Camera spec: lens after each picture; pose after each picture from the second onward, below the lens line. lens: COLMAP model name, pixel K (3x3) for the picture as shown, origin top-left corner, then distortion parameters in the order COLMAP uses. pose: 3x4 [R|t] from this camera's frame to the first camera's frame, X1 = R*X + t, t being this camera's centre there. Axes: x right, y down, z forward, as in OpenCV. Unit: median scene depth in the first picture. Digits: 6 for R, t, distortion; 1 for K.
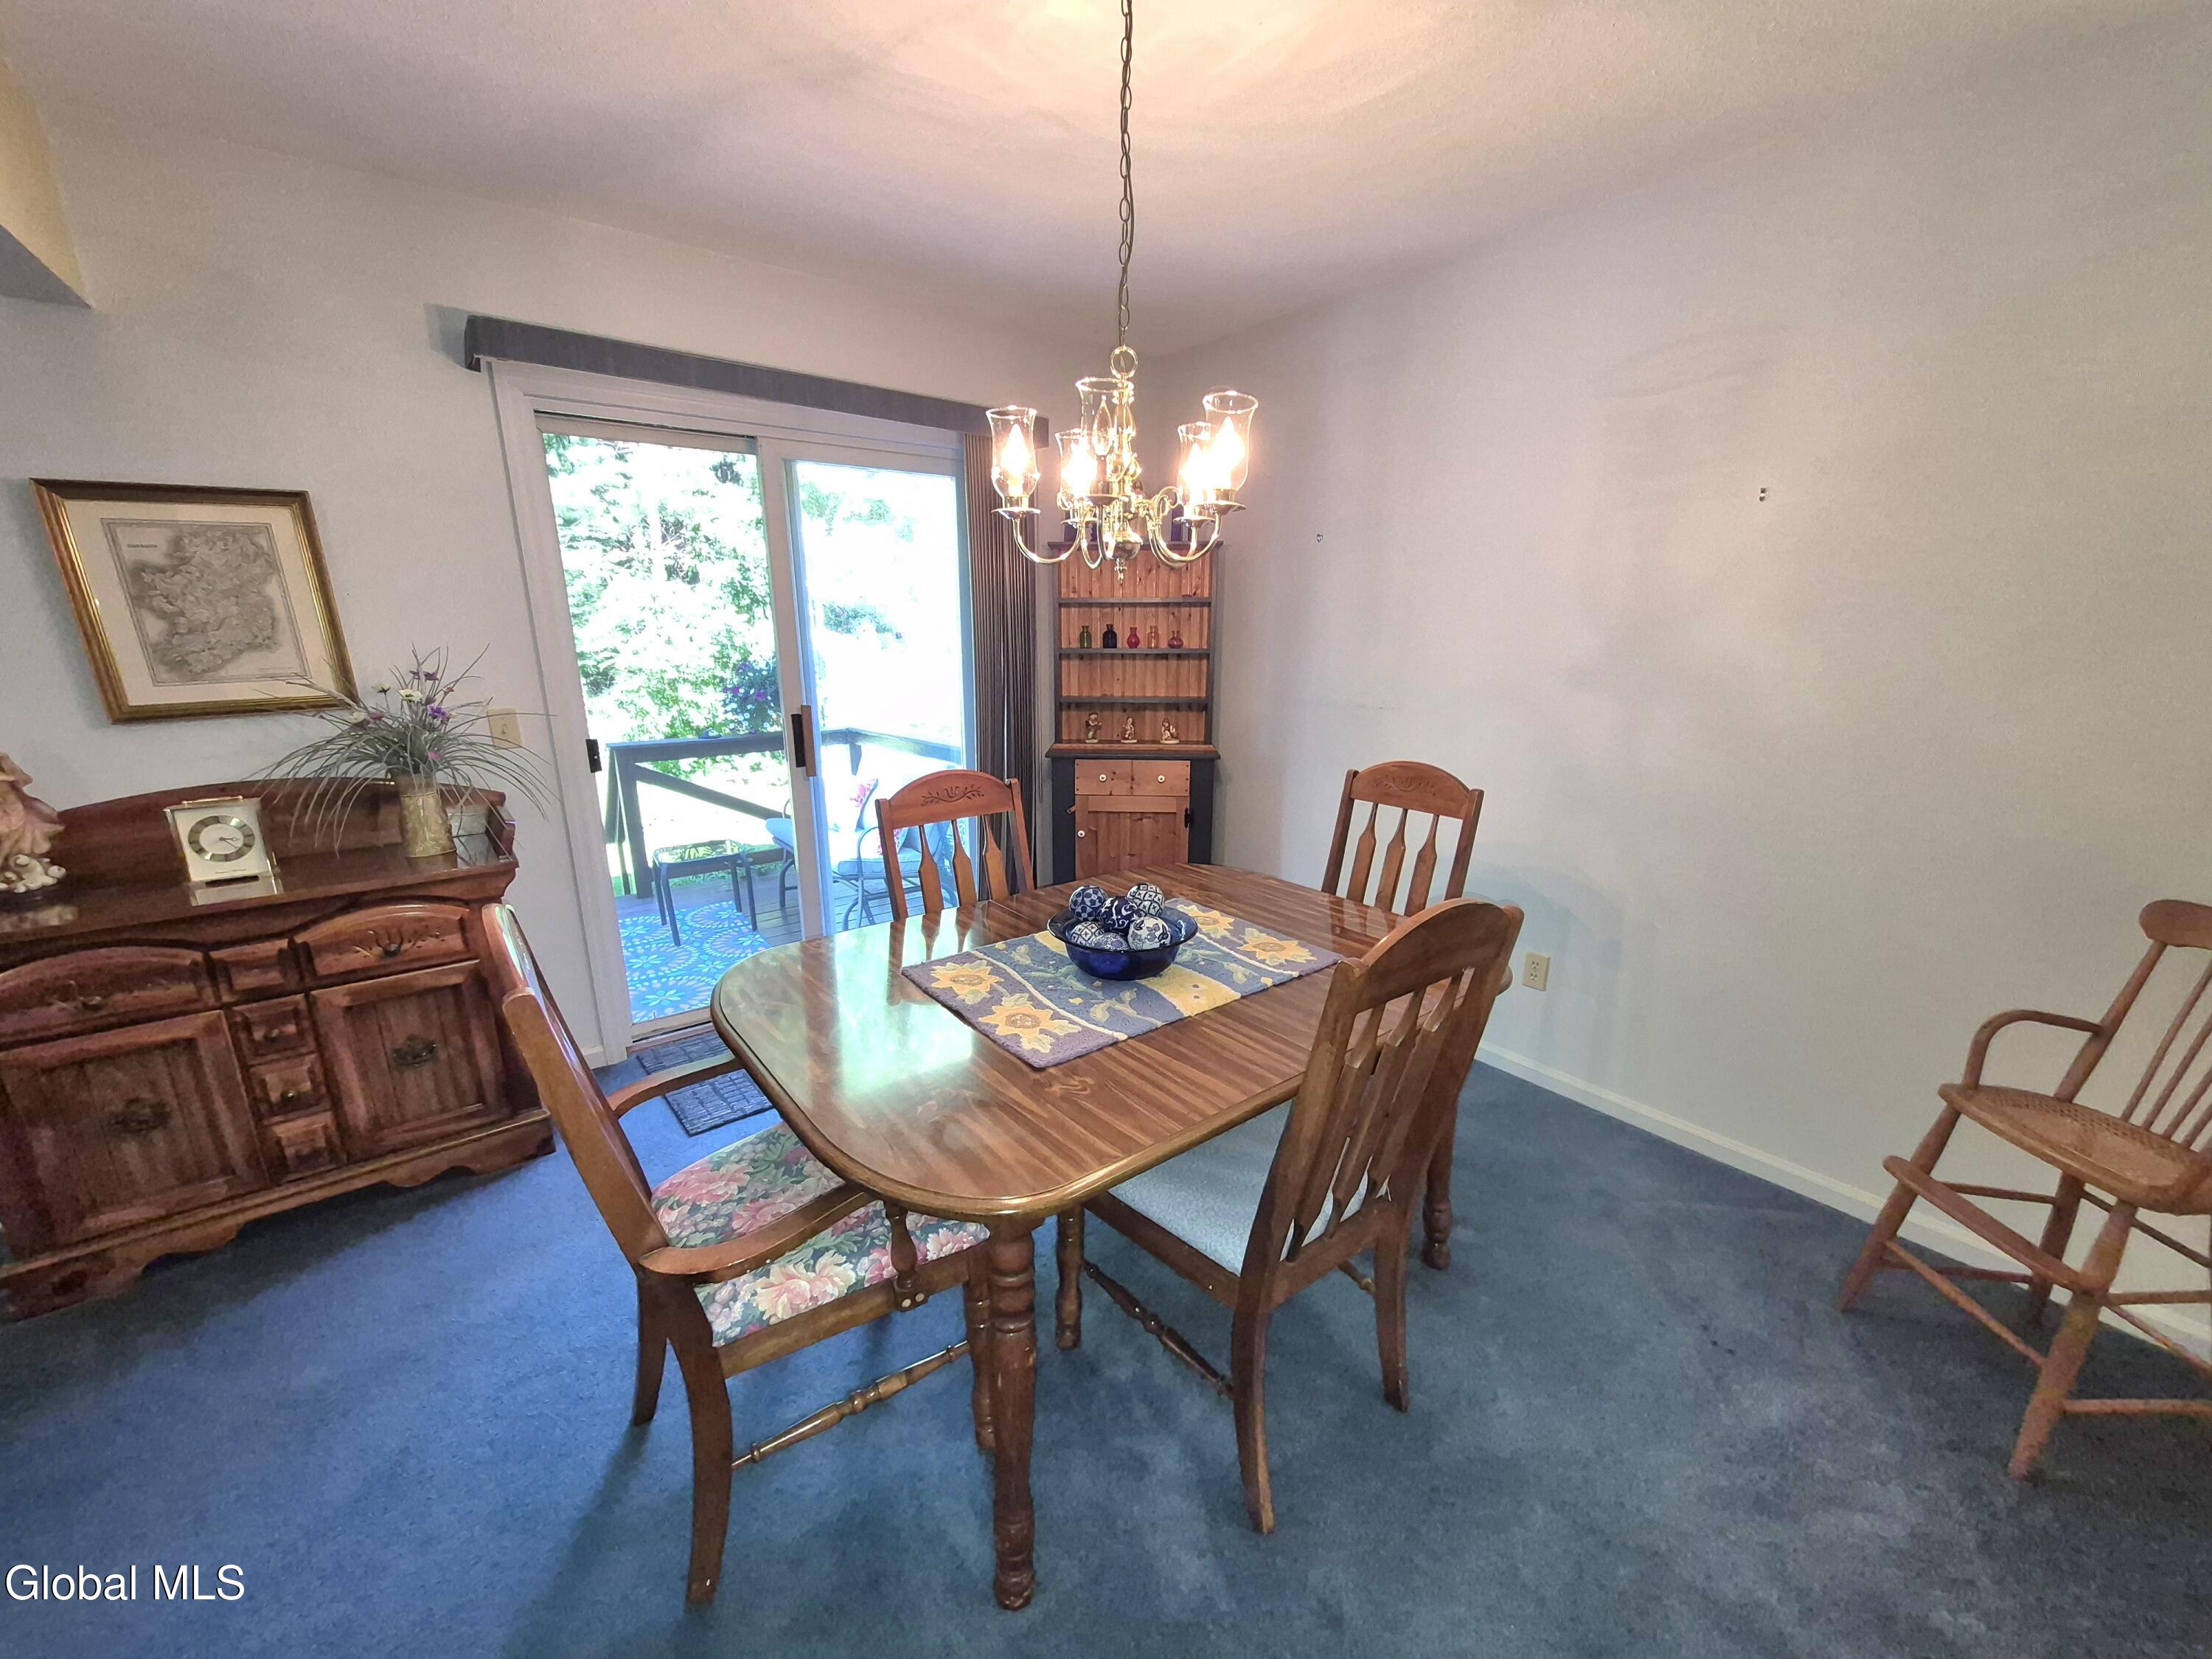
lens RADIAL K [[864.9, 0, 1101.0], [0, 864.9, 848.4], [0, 0, 1]] dist [0.010018, -0.003219]
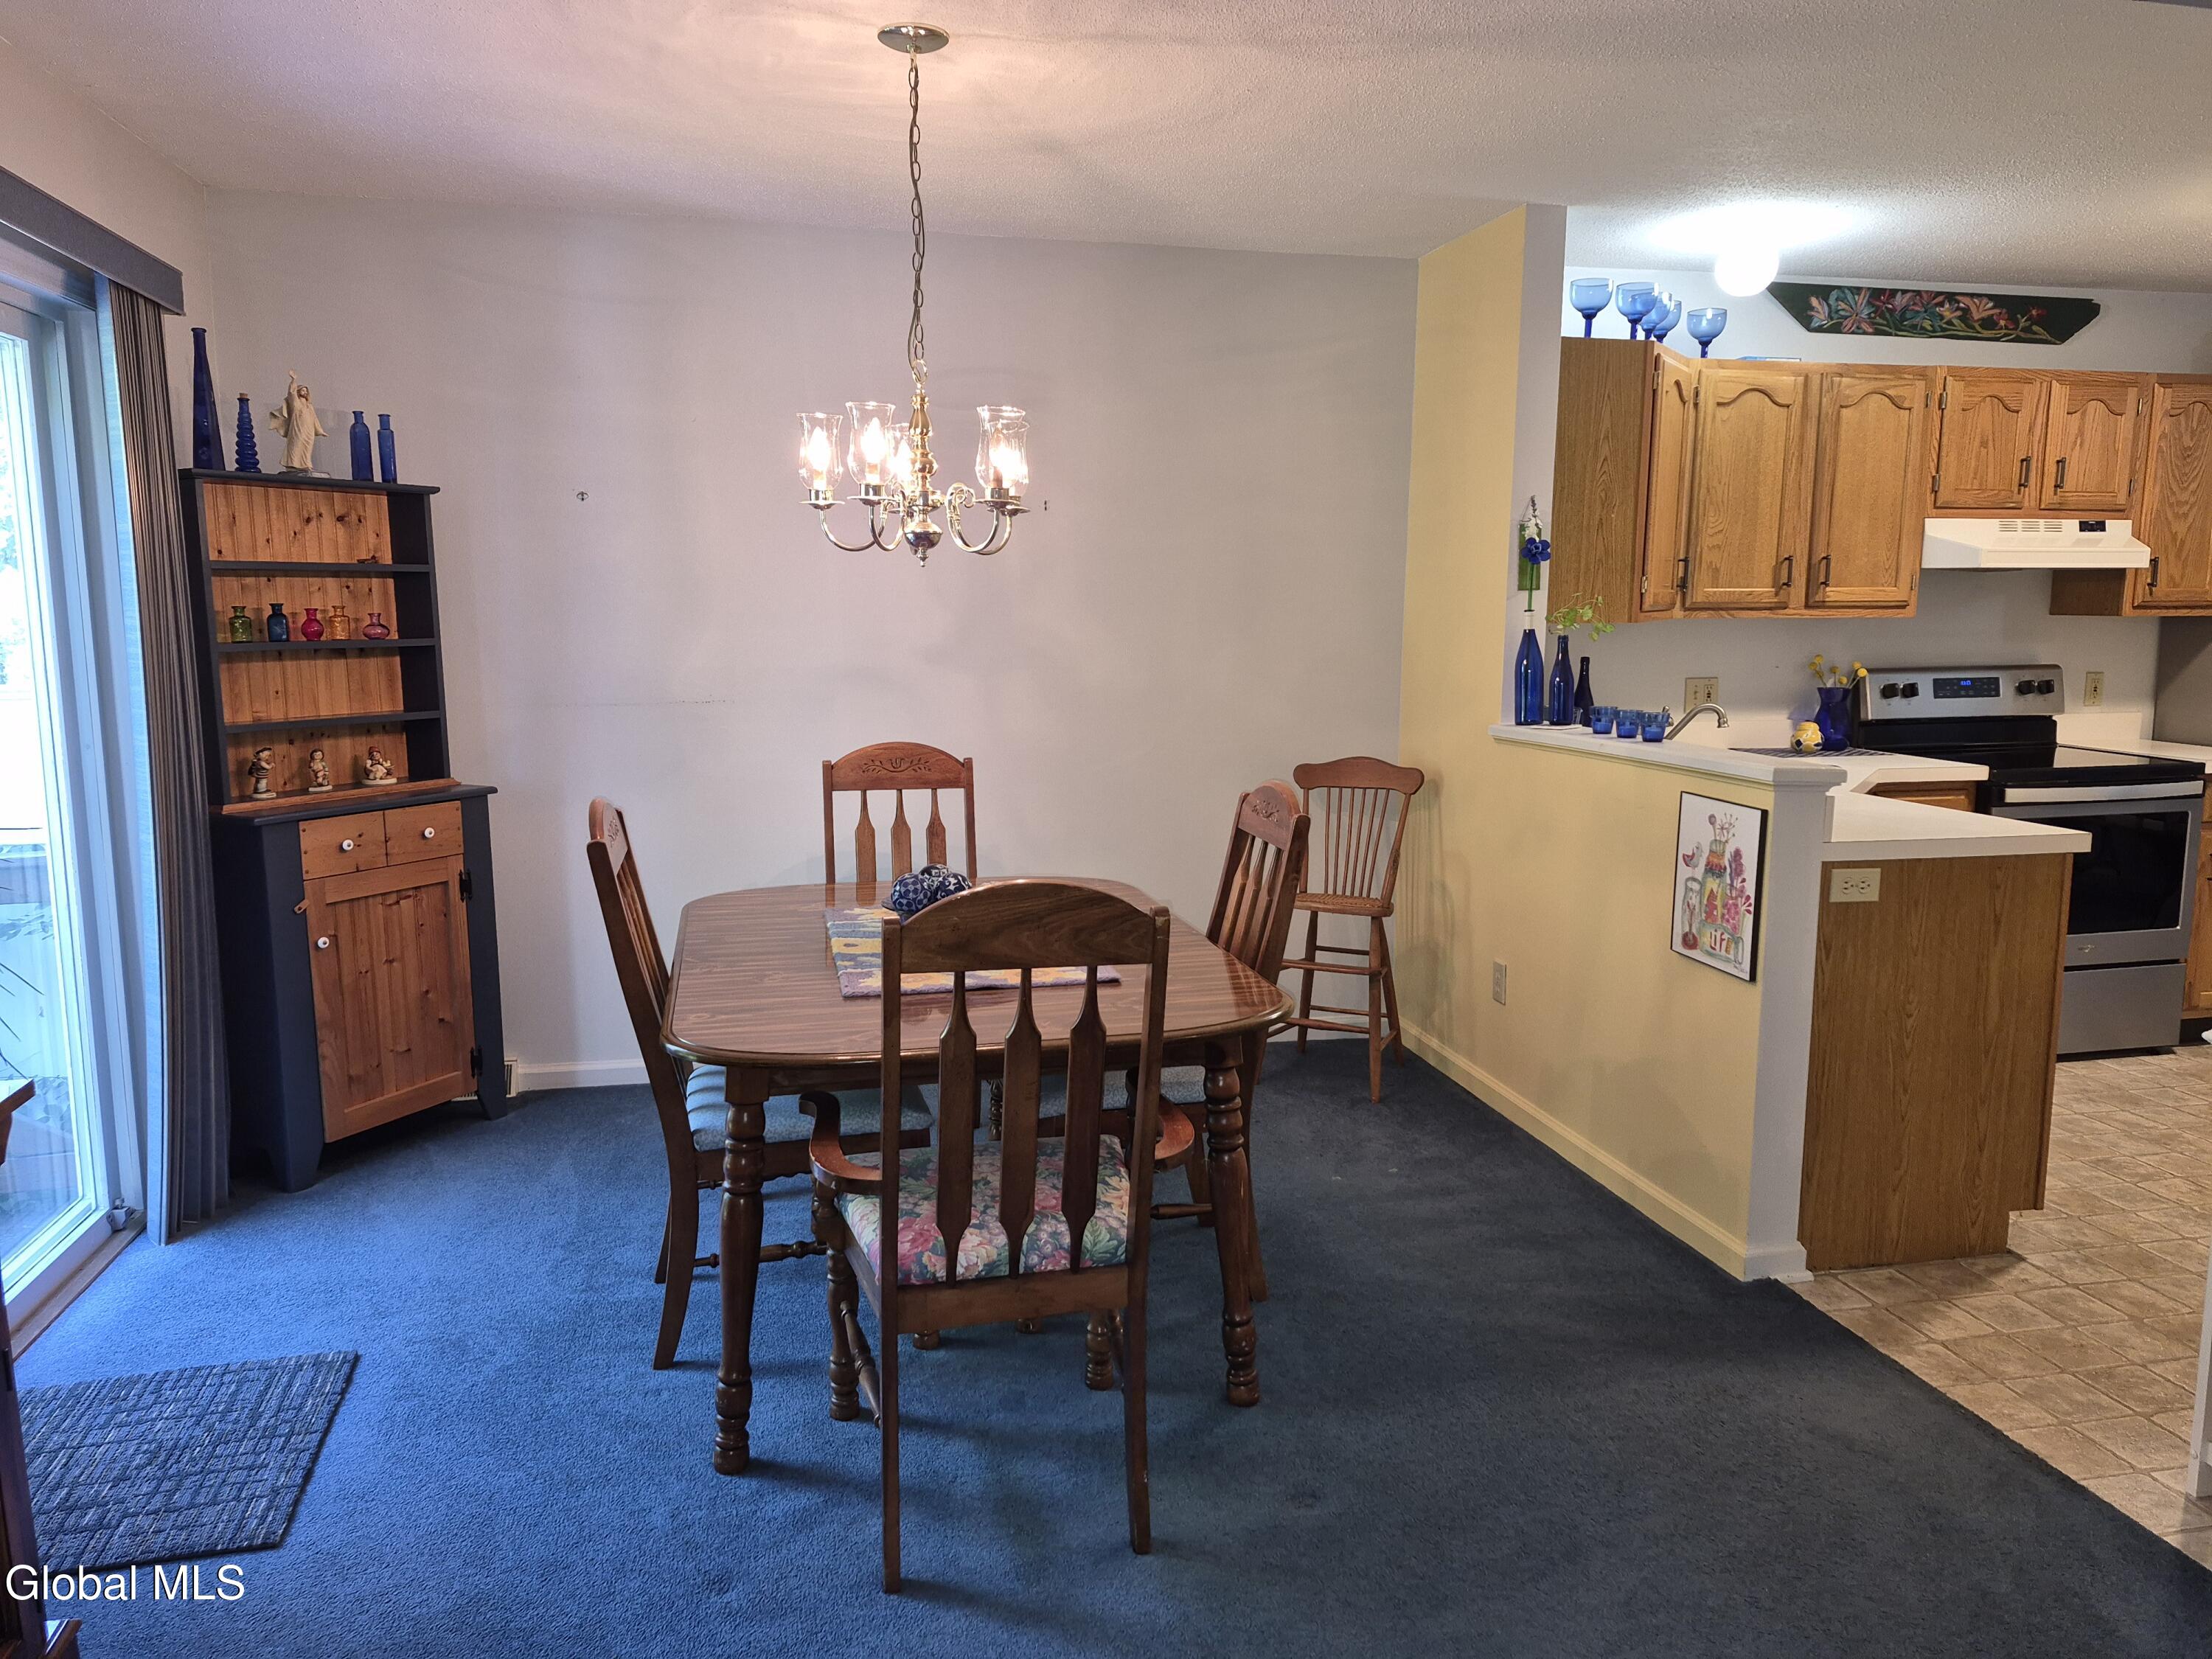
lens RADIAL K [[1525.3, 0, 1093.0], [0, 1525.3, 825.0], [0, 0, 1]] dist [0.047715, -0.023538]
pose [[0.414197, -0.130329, 0.900808, -1.207133], [0.226810, 0.973254, 0.036522, -0.022593], [-0.881475, 0.189185, 0.432679, 0.071546]]
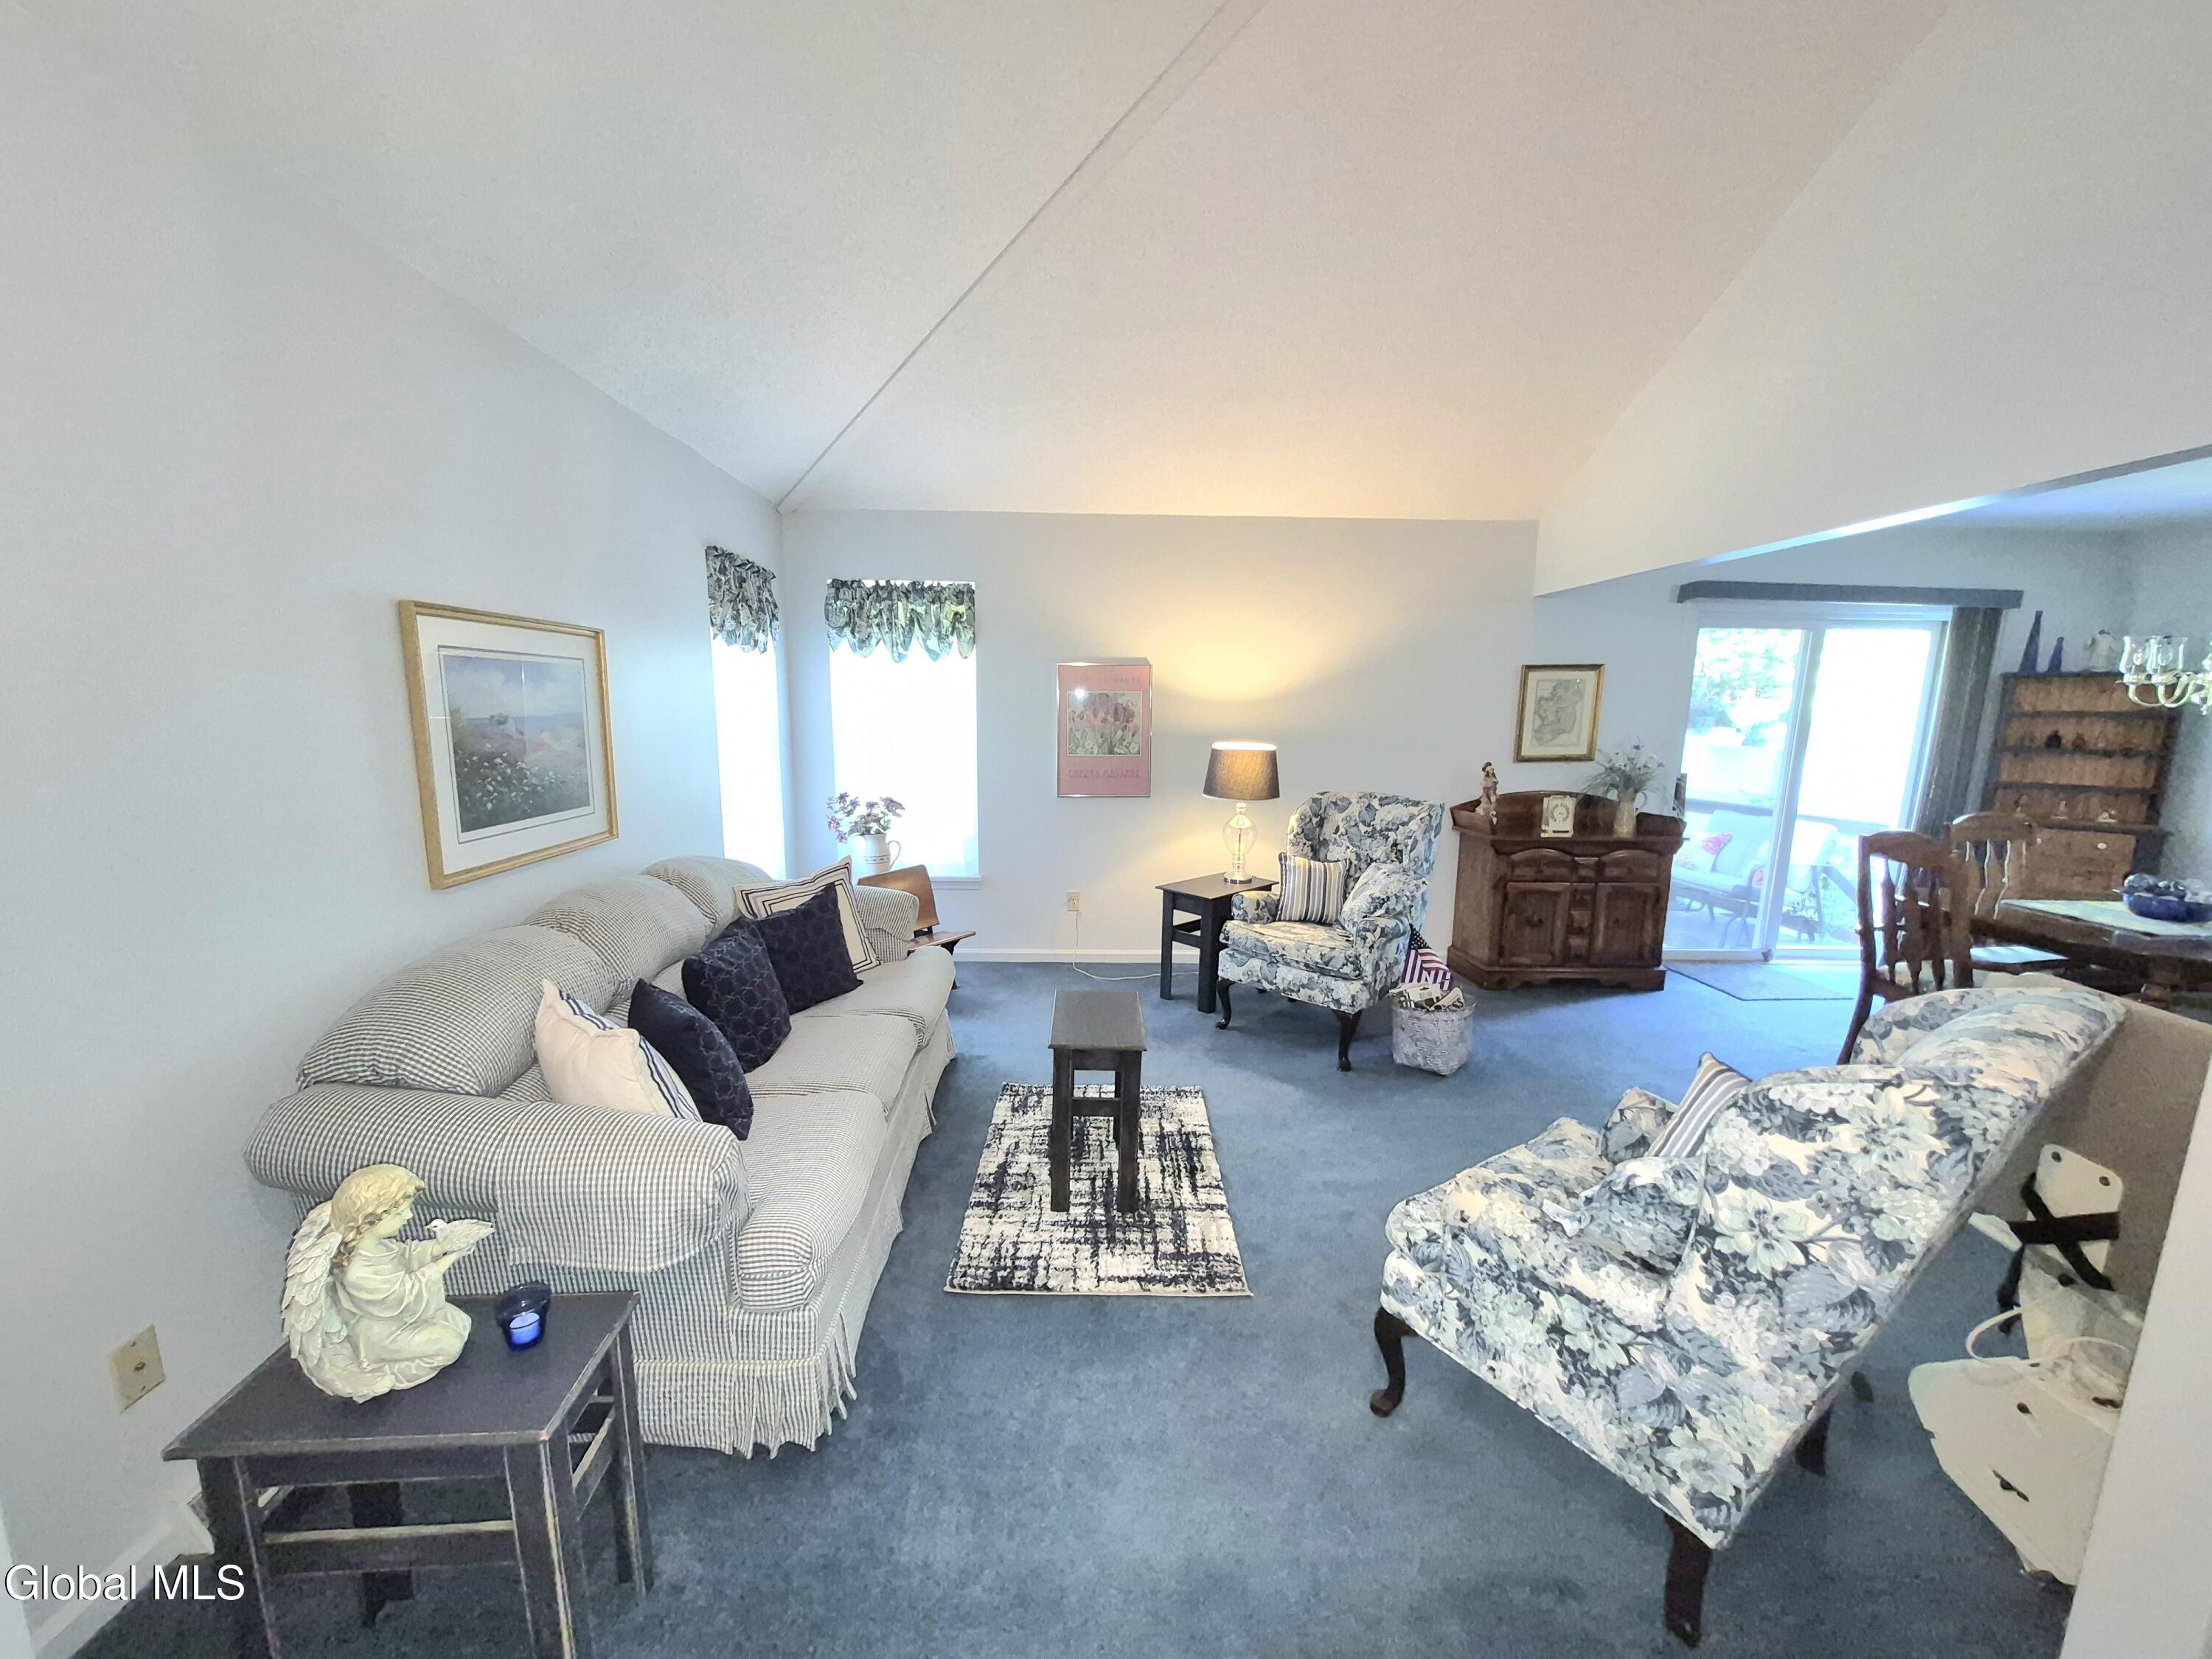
lens RADIAL K [[864.9, 0, 1092.2], [0, 864.9, 843.9], [0, 0, 1]] dist [0.010018, -0.003219]
pose [[0.813478, 0.107460, -0.571582, -0.655545], [-0.162110, 0.985728, -0.045394, 0.355993], [0.558547, 0.129586, 0.819288, -1.488210]]
